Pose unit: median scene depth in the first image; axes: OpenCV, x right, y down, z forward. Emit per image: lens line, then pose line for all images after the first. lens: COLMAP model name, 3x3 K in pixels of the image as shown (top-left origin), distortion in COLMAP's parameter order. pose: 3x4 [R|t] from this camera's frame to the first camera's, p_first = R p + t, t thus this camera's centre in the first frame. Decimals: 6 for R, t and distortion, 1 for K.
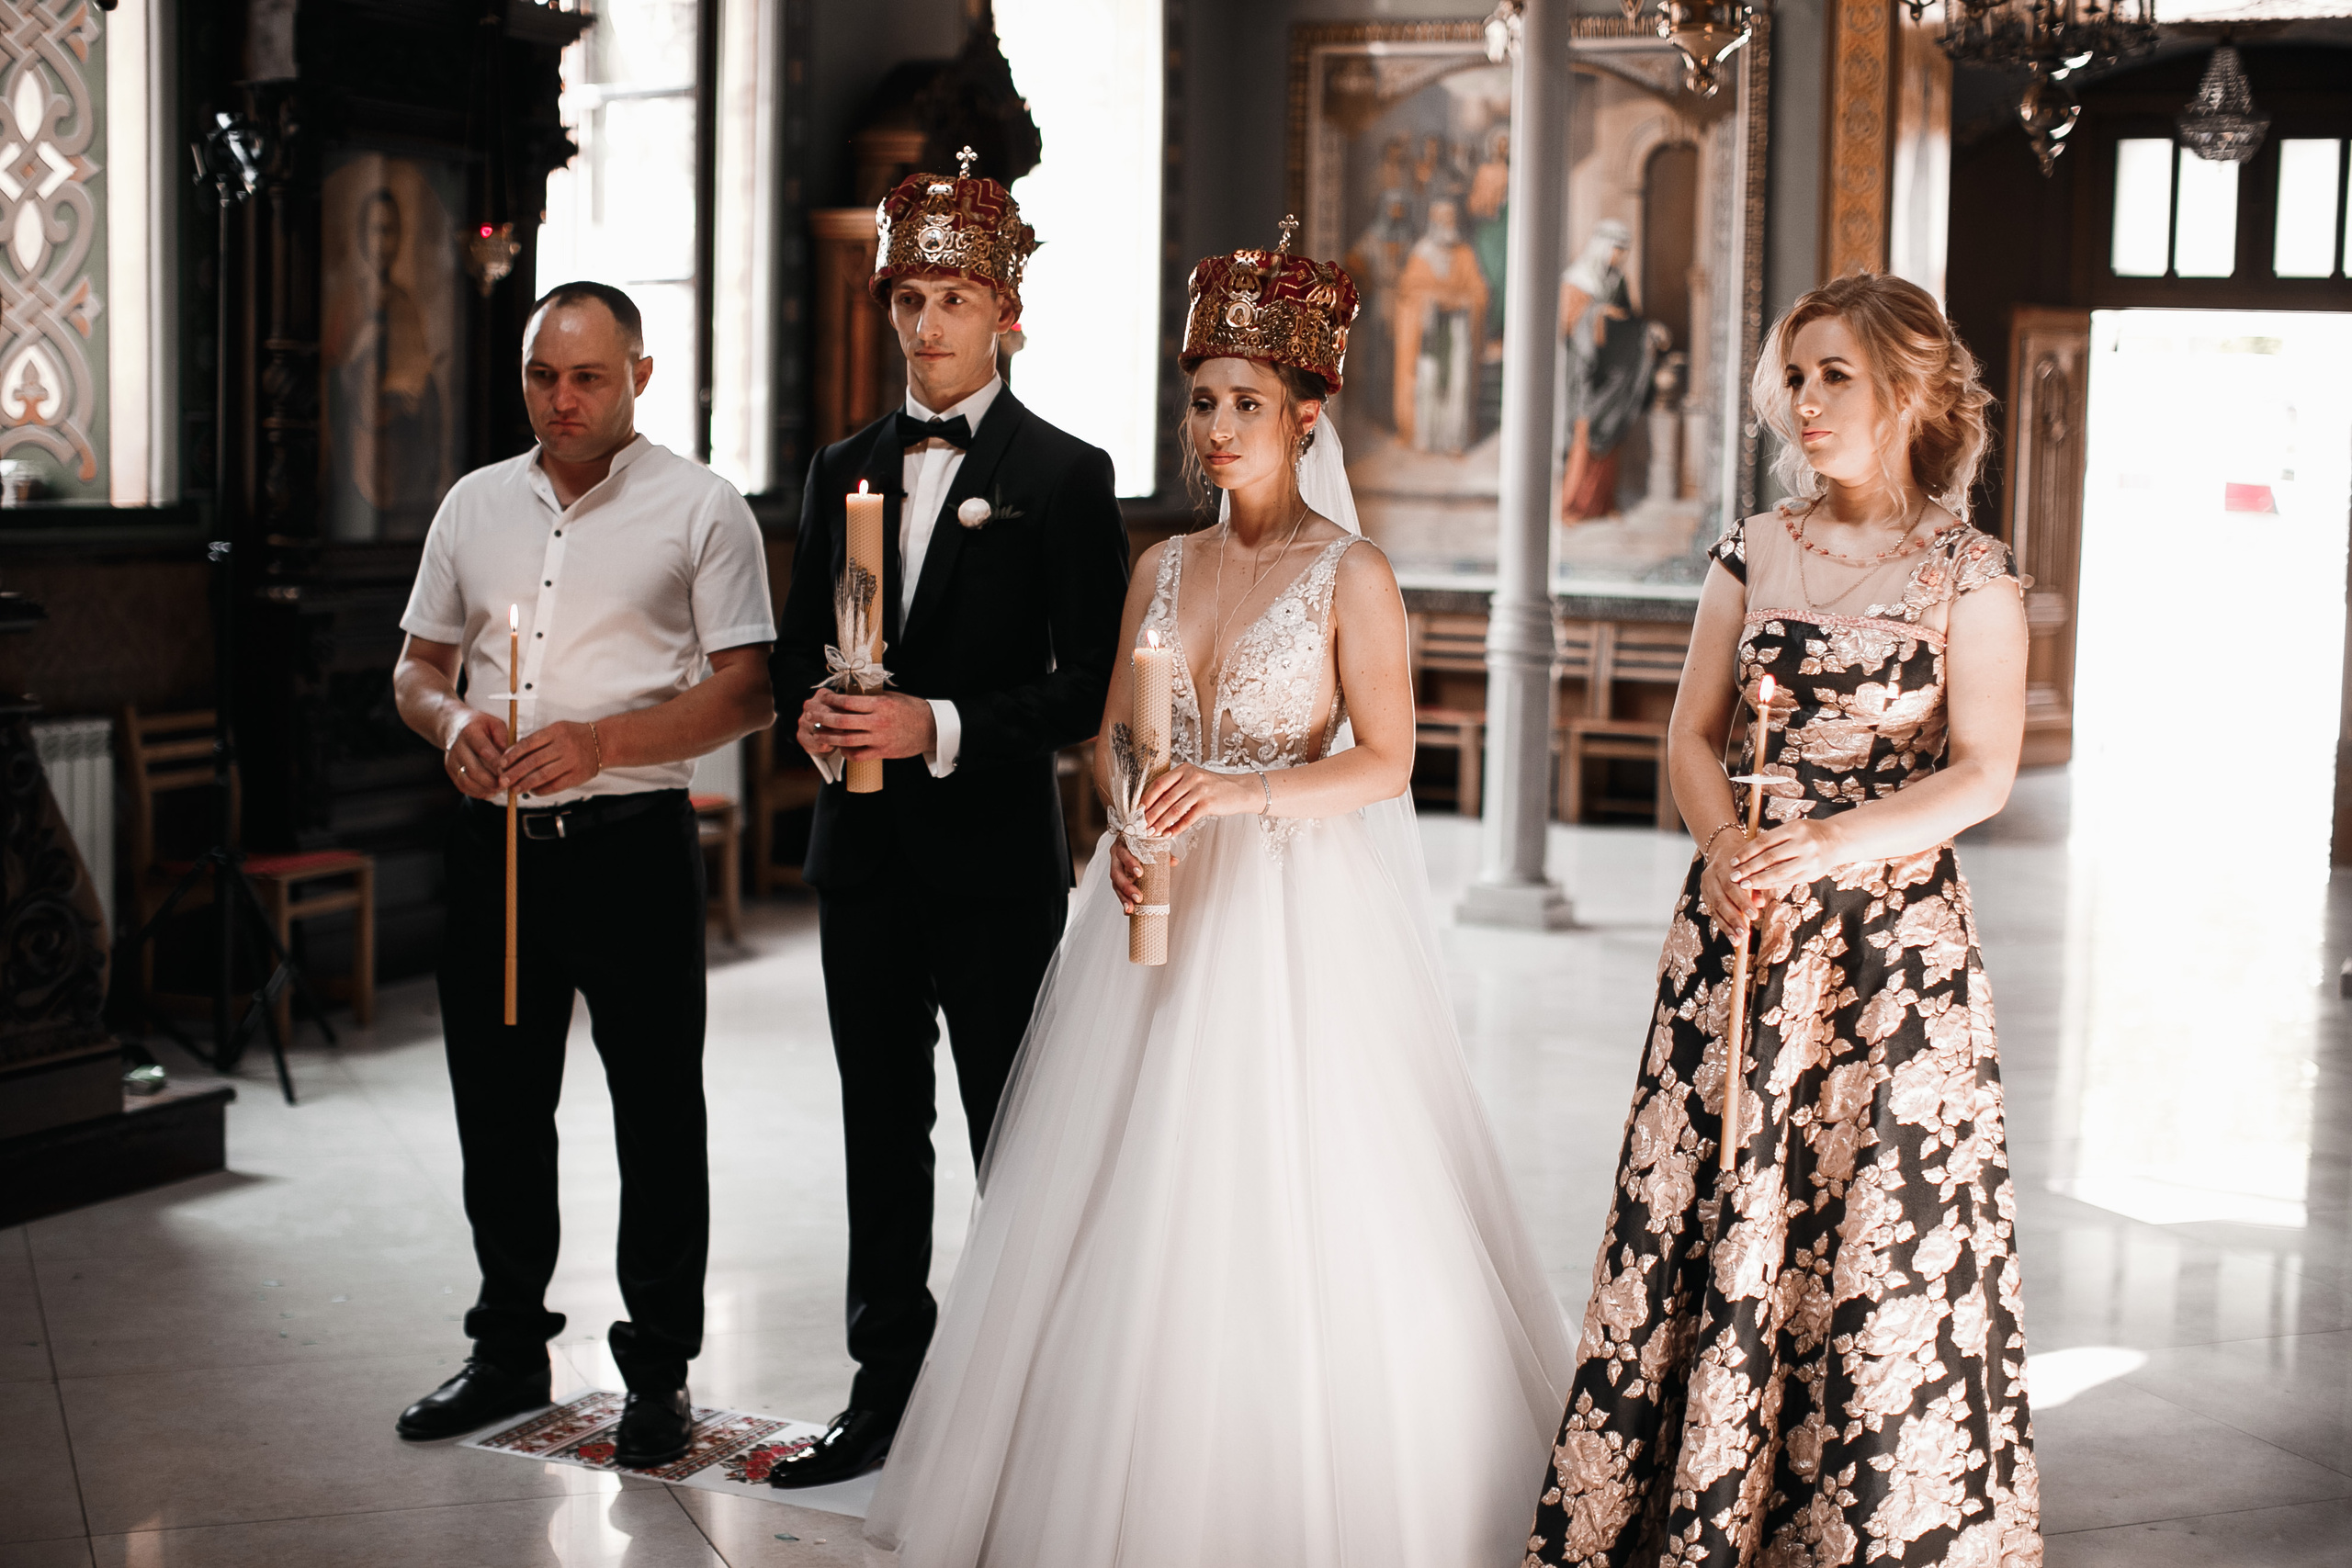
lens RADIAL K [[3402.6, 0, 1176.0], [0, 3402.6, 784.0], [0, 0, 1]] dist [-0.196717, 0.003622]
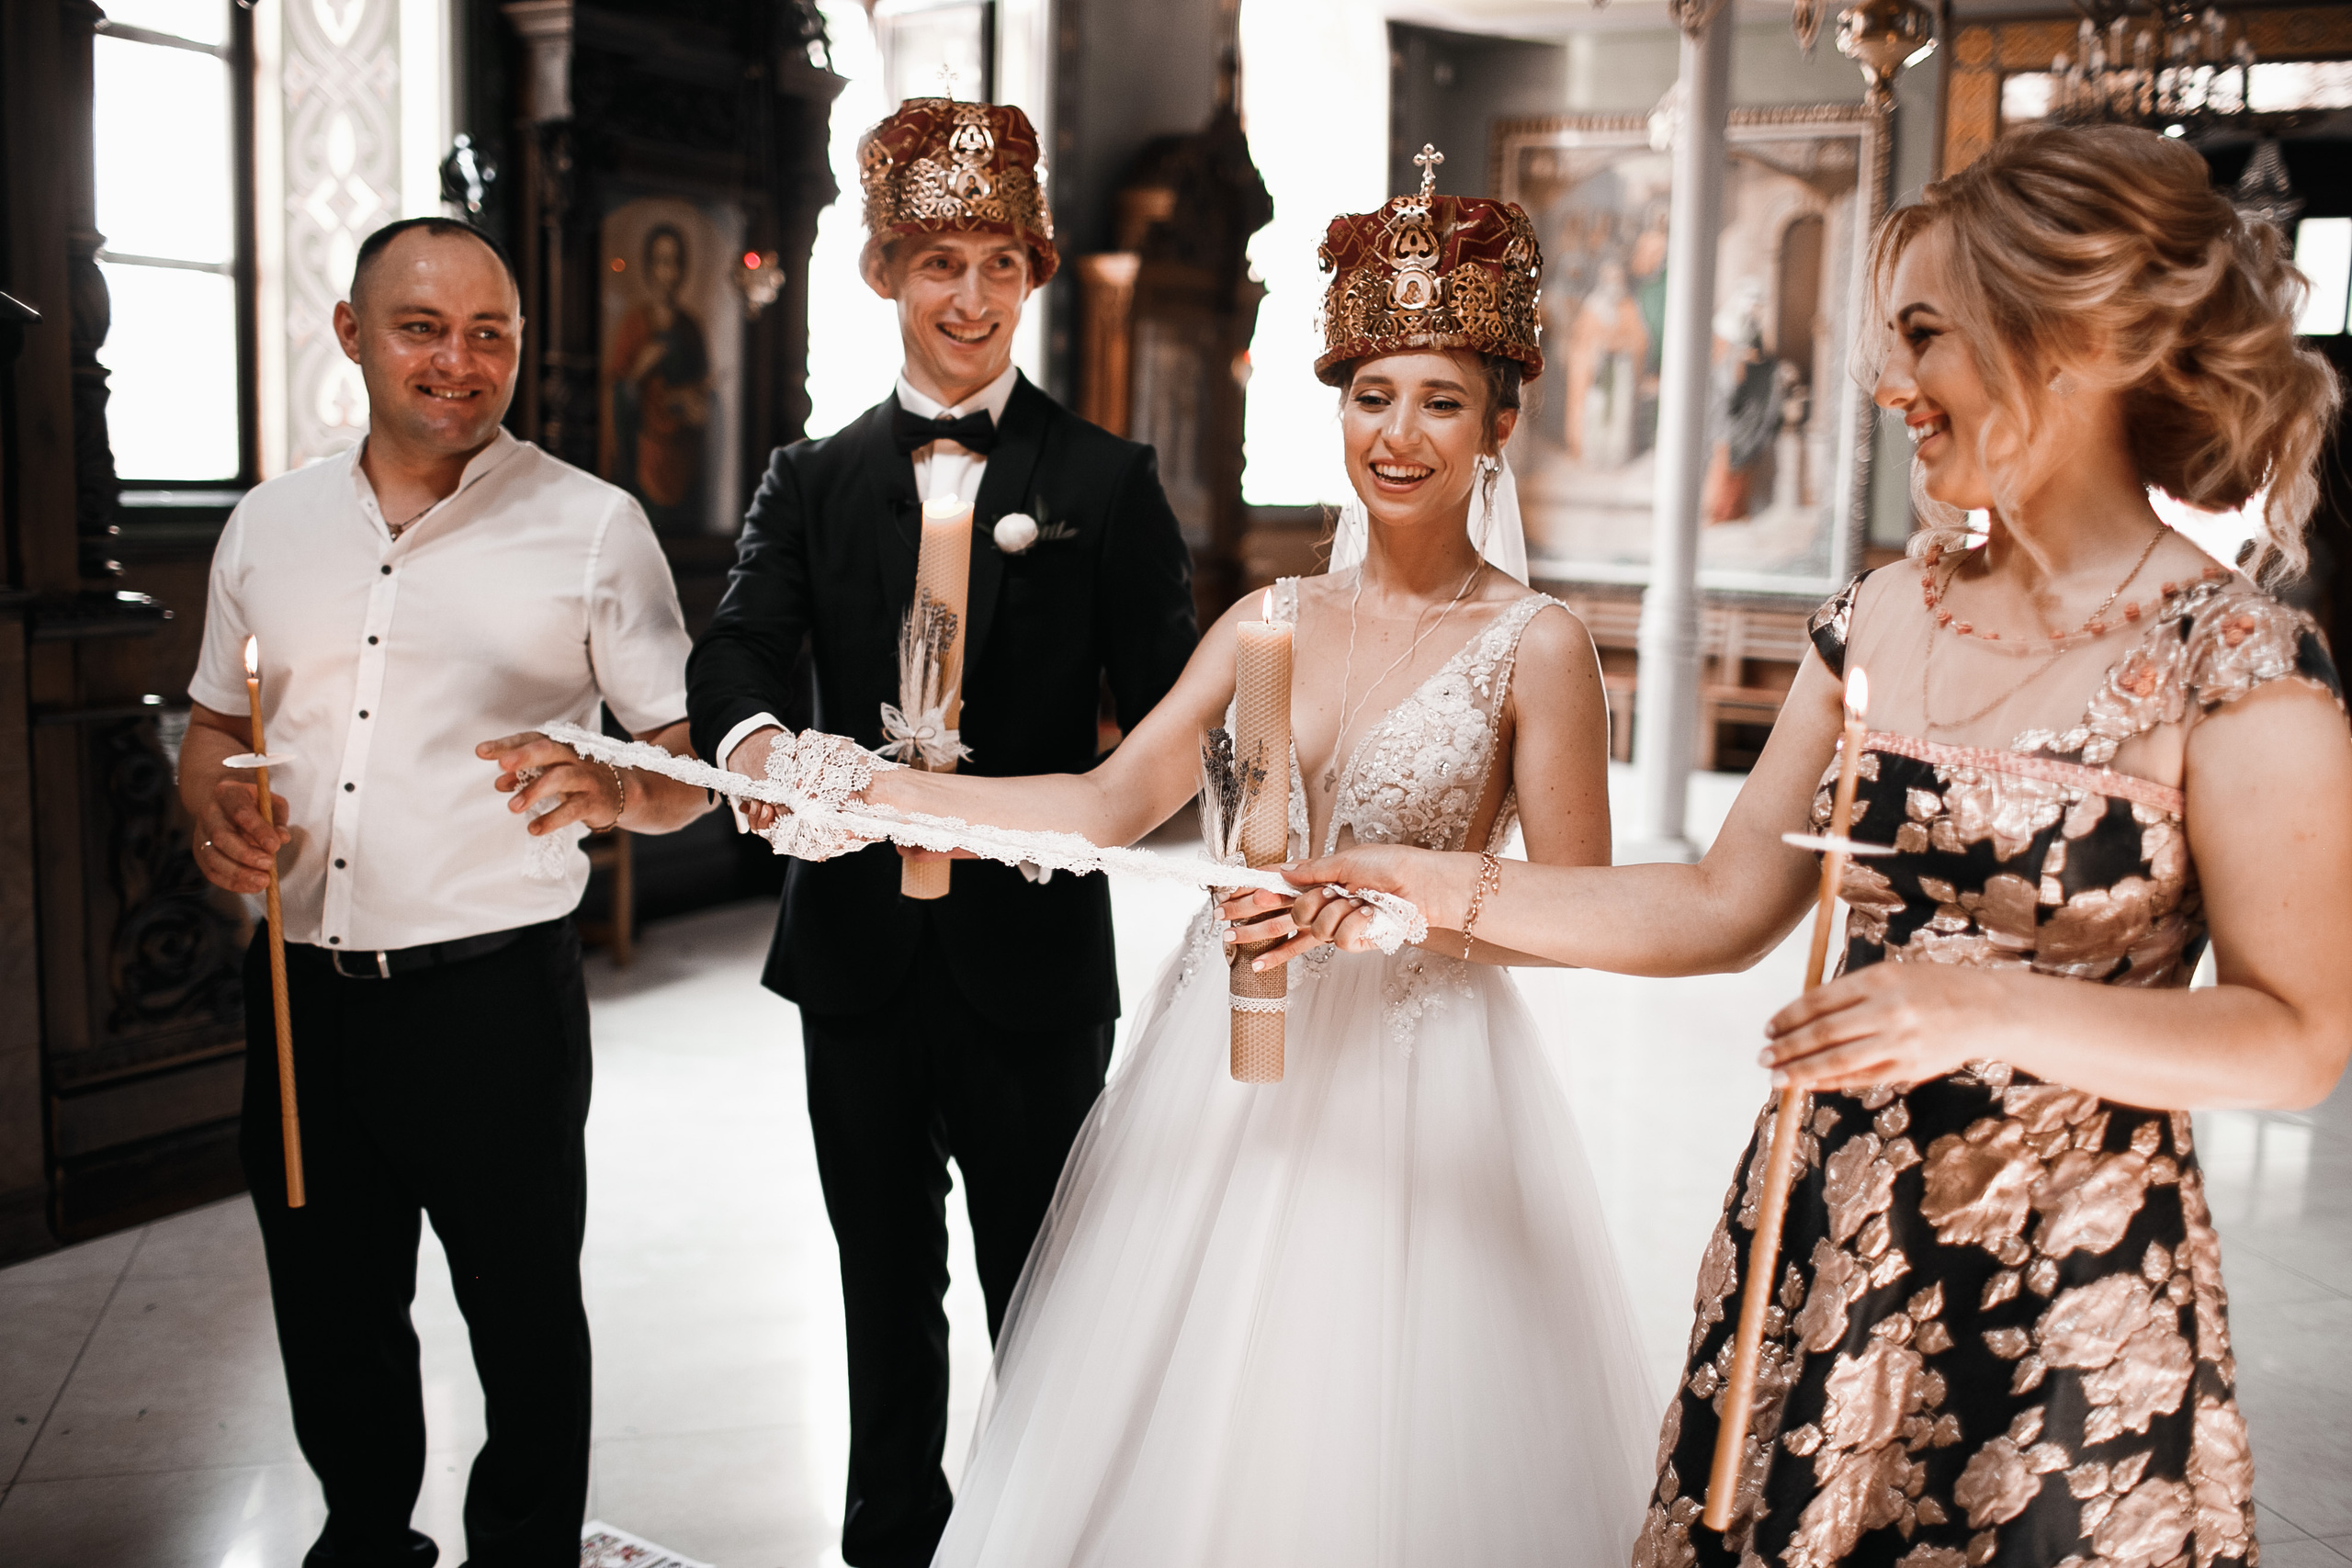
lens RADIAL K [[2200.6, 0, 1176.0], [0, 2200.6, 784.0], [0, 0, 1]] dist [-0.193210, 0.257213]
pose [[0.993271, 0.026691, -0.112696, 0.027799], [-0.021274, 0.998572, 0.049000, -0.034113], [0.113842, -0.046273, 0.992421, 0.349443]]
